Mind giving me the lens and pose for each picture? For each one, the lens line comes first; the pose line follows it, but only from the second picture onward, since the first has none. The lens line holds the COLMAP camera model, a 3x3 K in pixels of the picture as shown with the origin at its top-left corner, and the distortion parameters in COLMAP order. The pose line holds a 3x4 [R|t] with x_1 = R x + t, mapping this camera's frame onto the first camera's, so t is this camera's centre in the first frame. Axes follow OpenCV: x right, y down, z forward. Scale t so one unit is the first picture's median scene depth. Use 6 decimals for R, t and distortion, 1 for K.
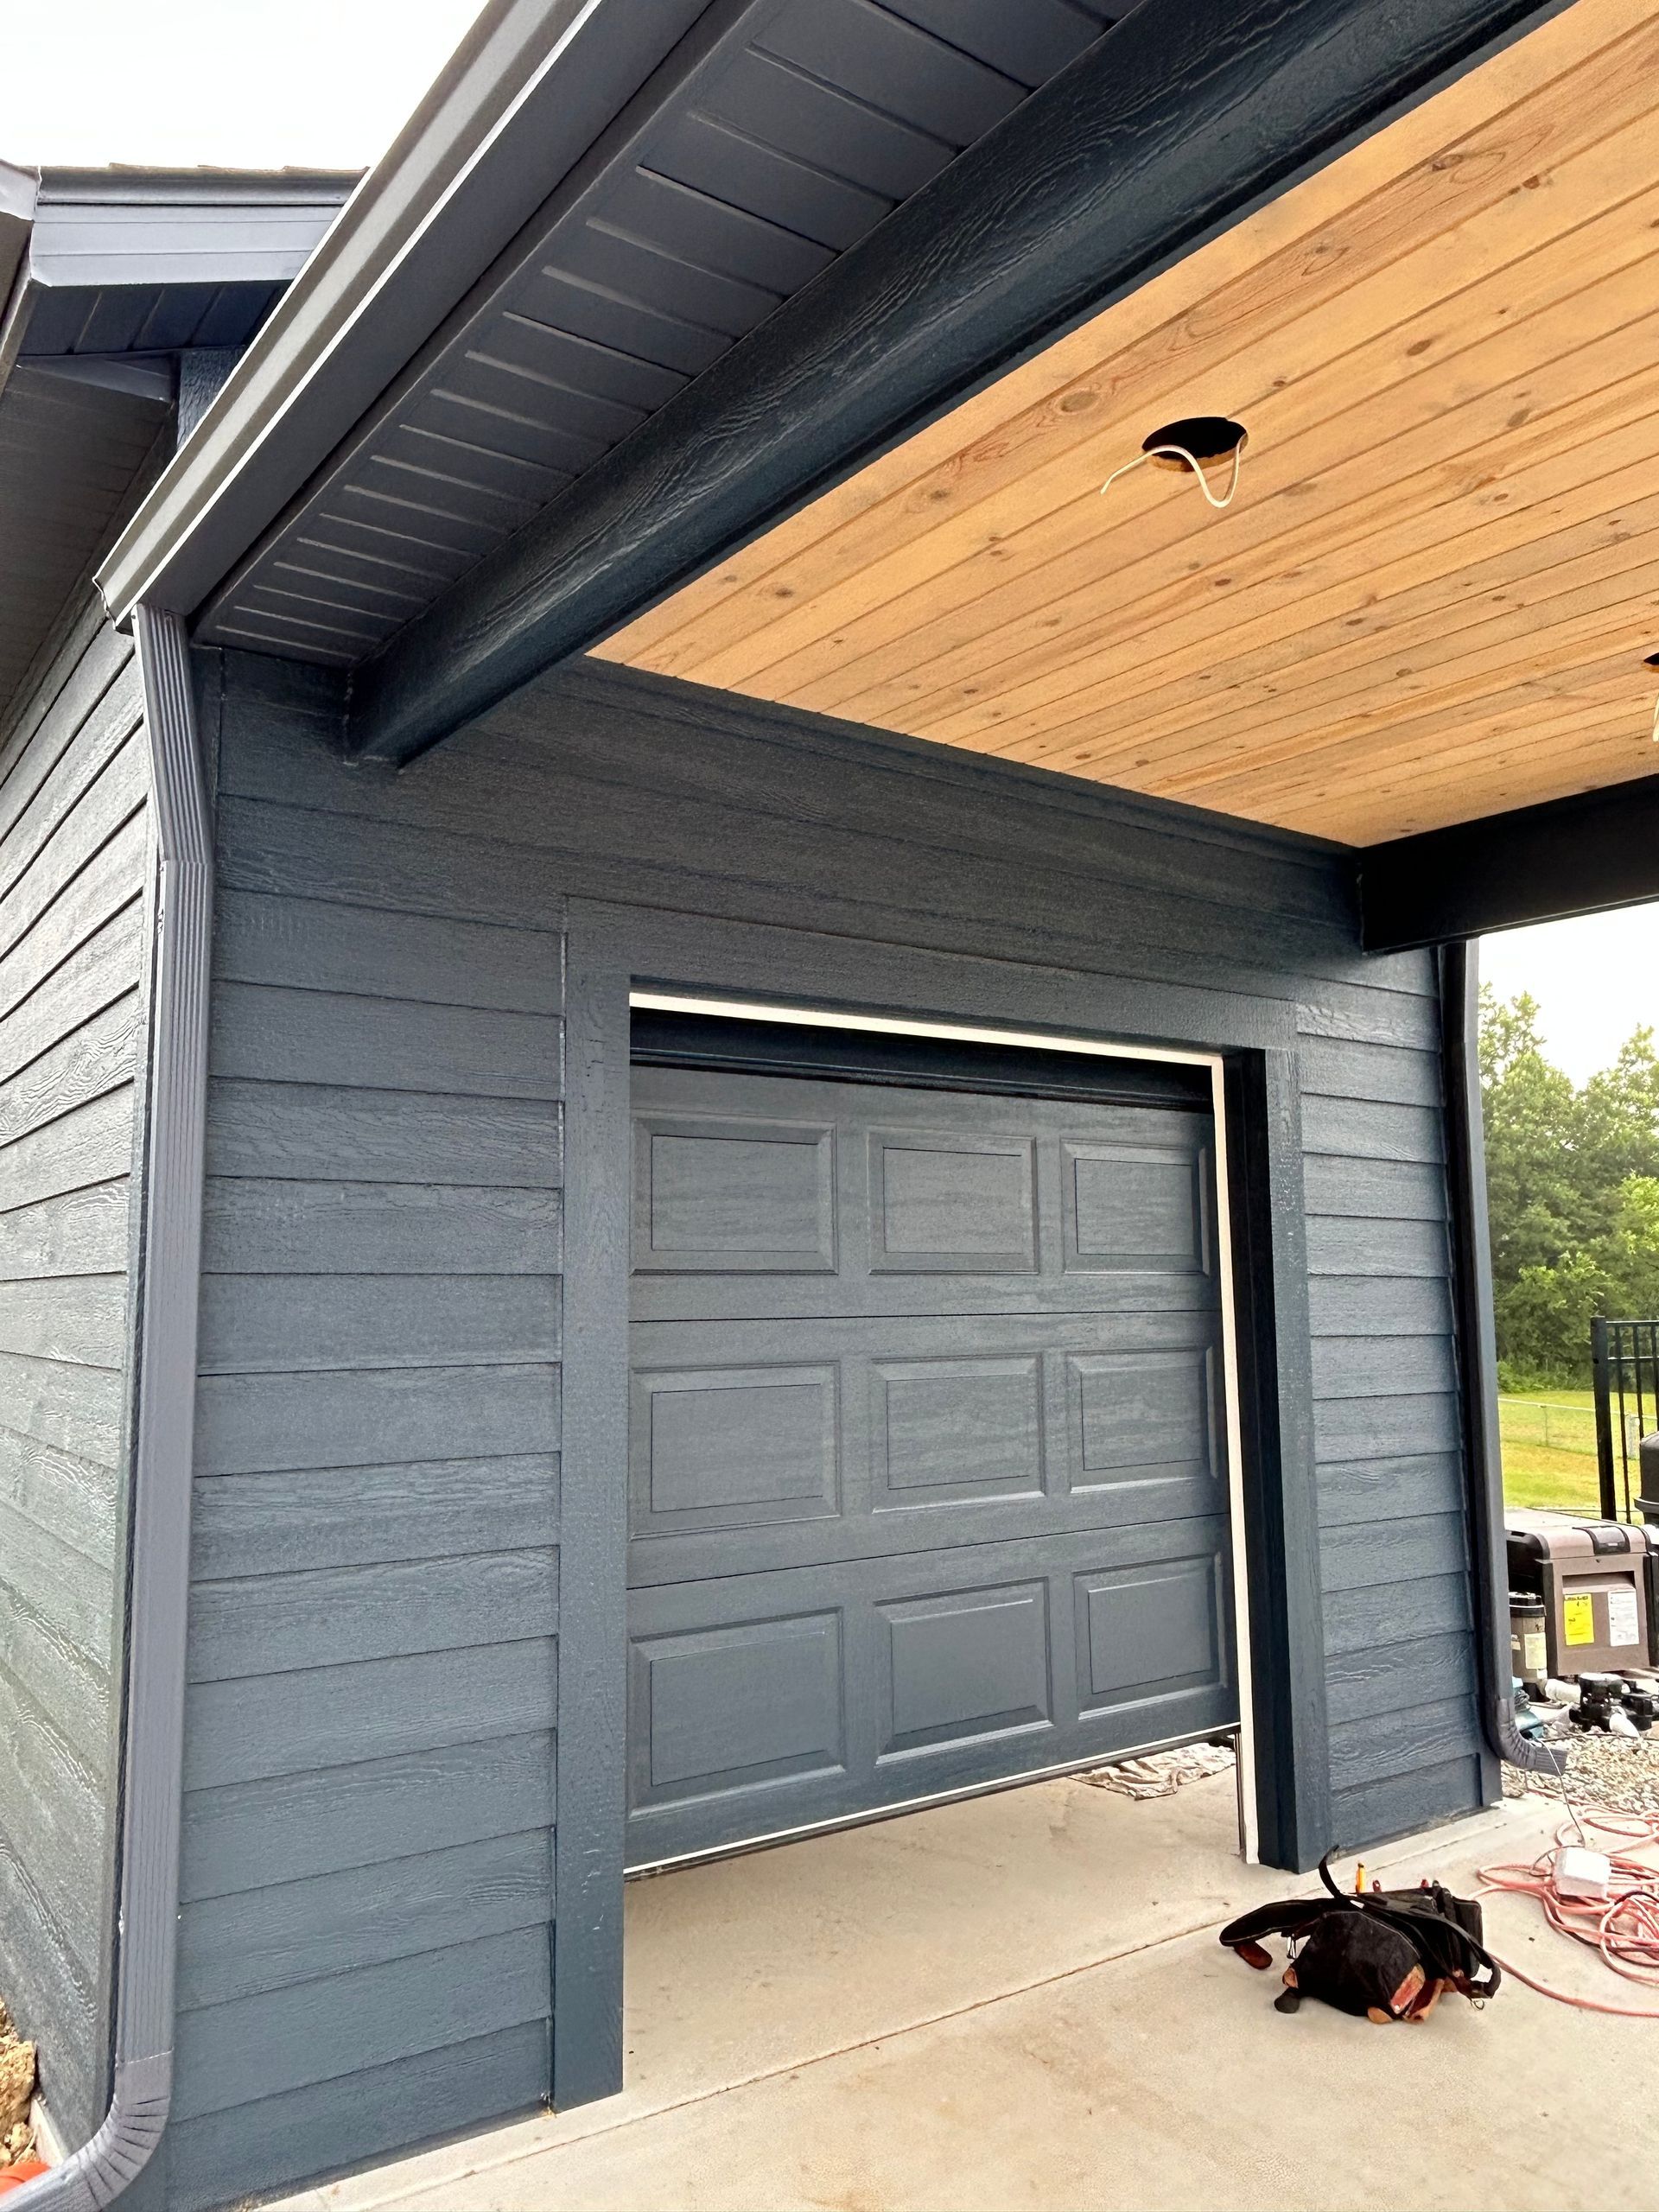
lens RADIAL K [[1666.5, 0, 807.8], [0, 1666.5, 1118.8], [0, 0, 1]] dist [0.044207, -0.047003]
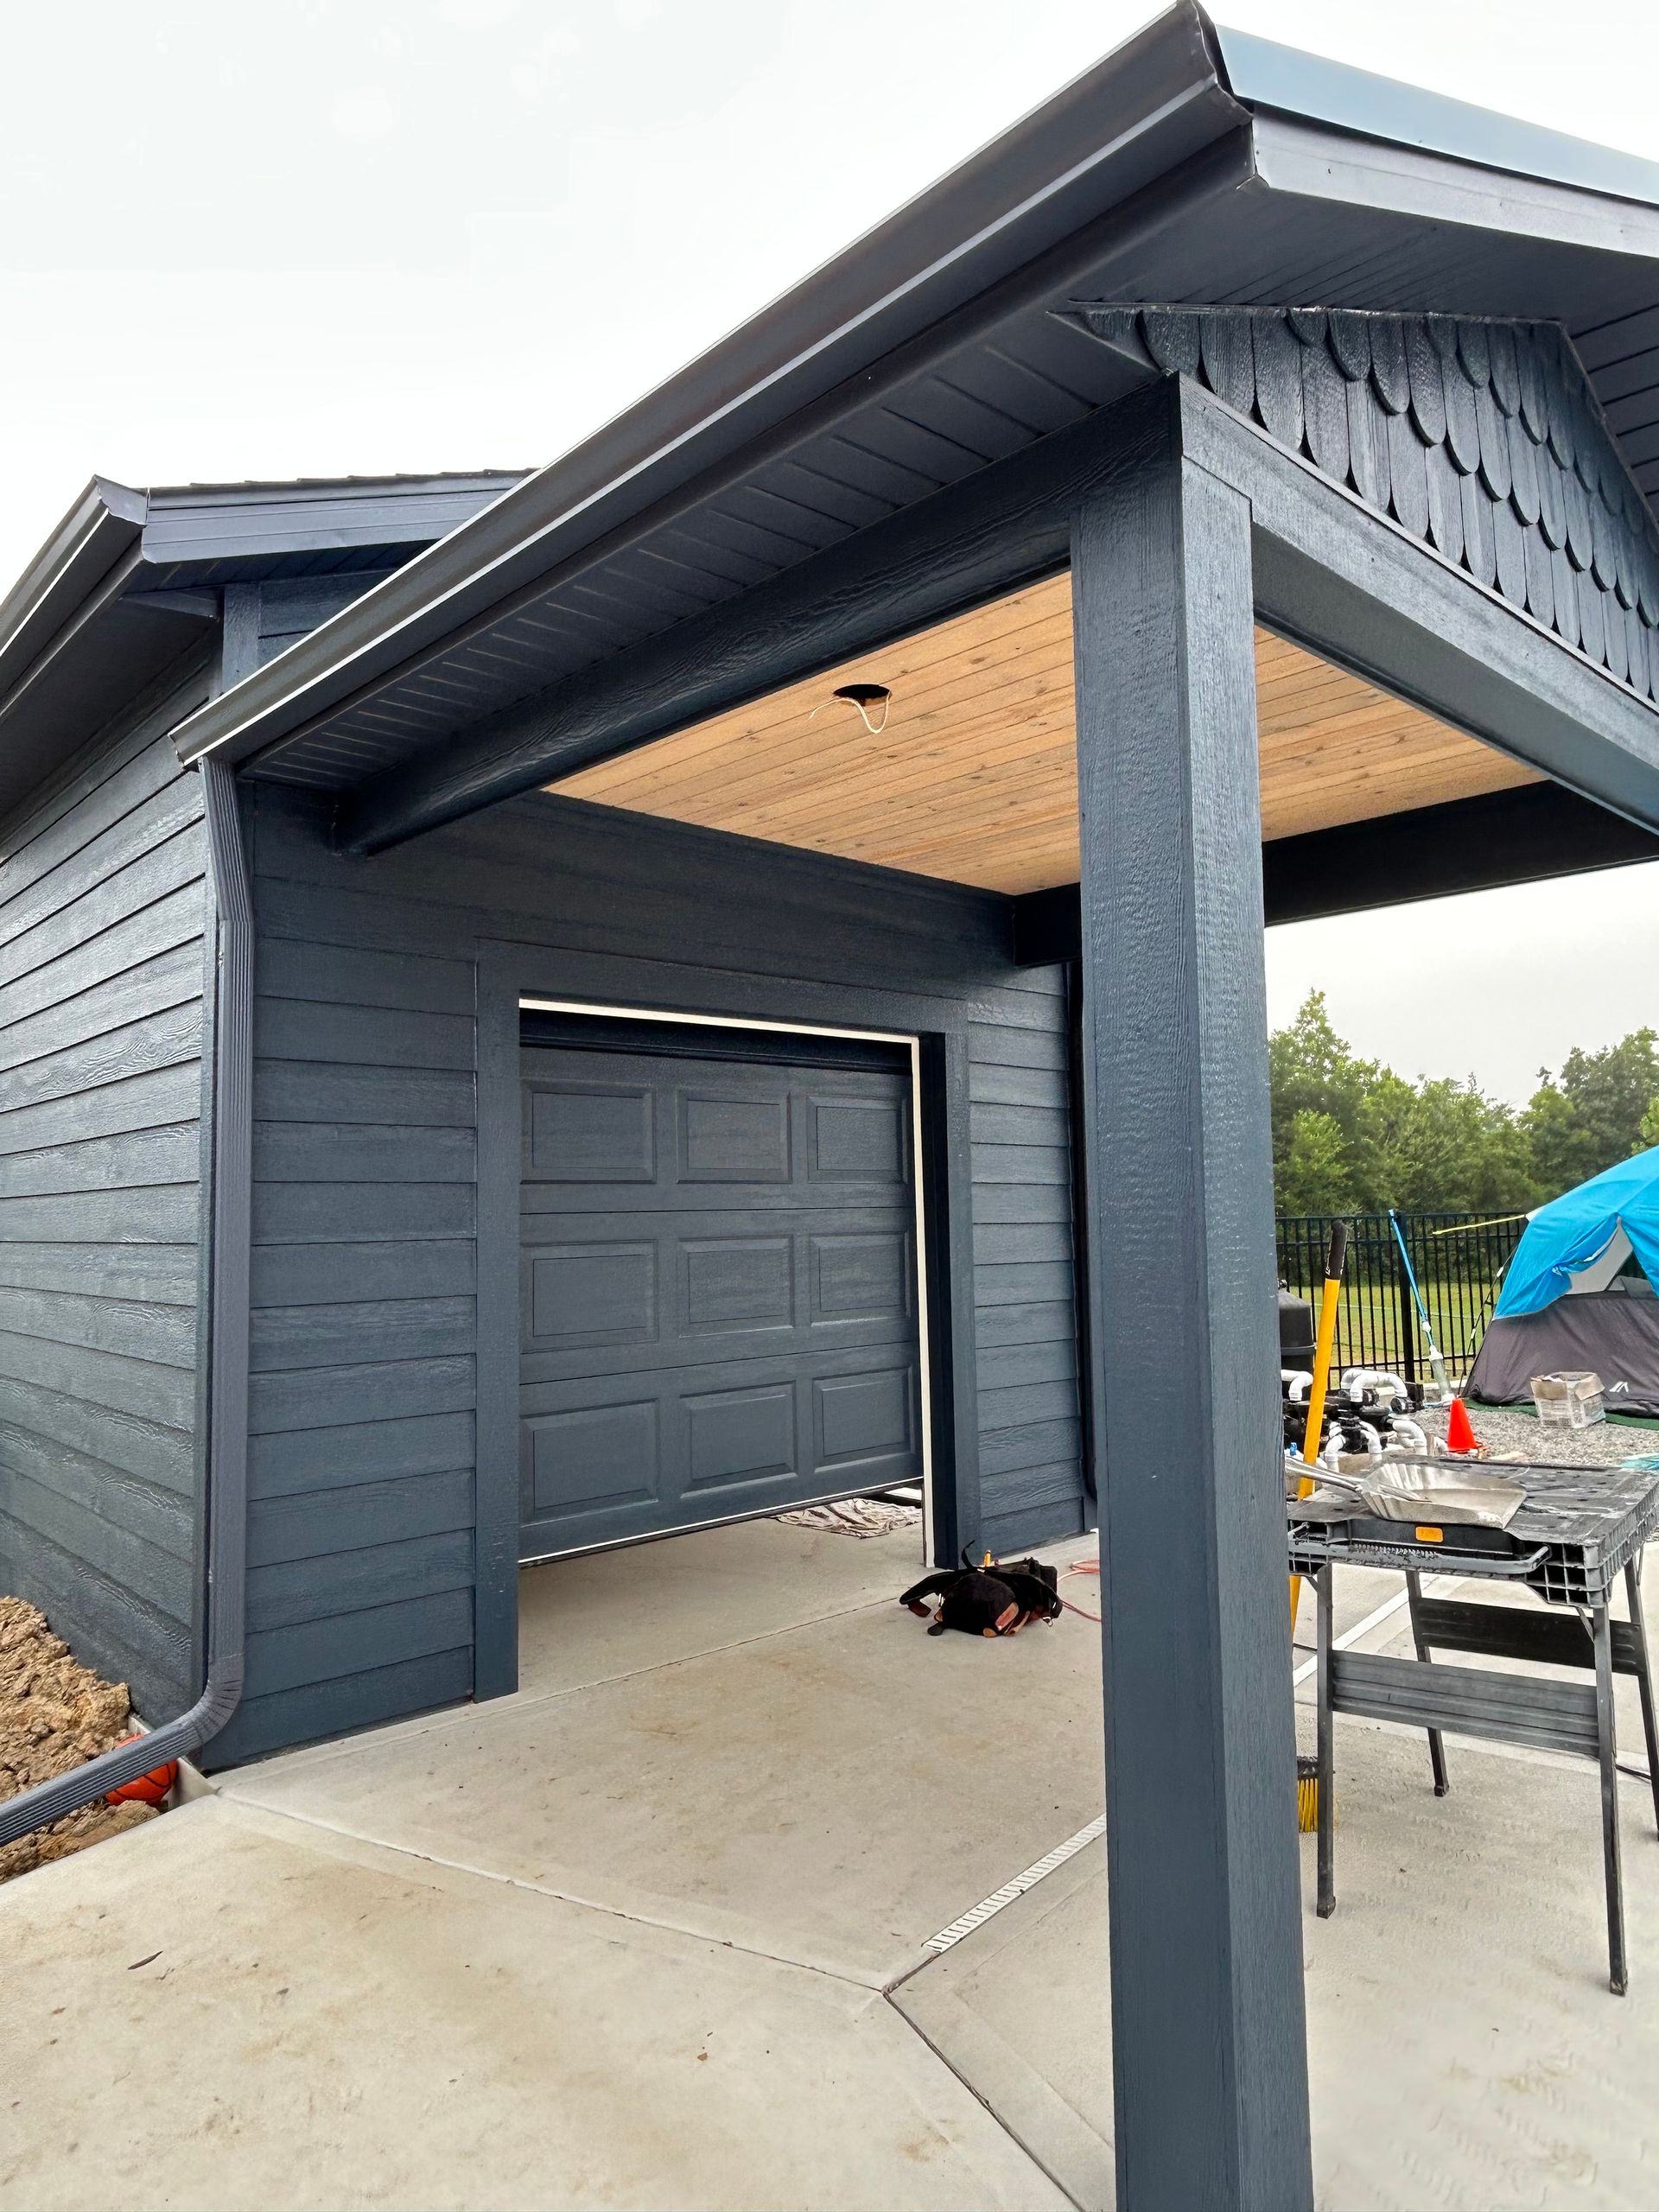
lens RADIAL K [[1397.6, 0, 840.5], [0, 1397.6, 1093.1], [0, 0, 1]] dist [-0.008140, 0.004271]
pose [[0.989912, 0.000848, 0.141682, 0.004275], [-0.003557, 0.999816, 0.018864, -0.015357], [-0.141639, -0.019178, 0.989733, -0.321499]]
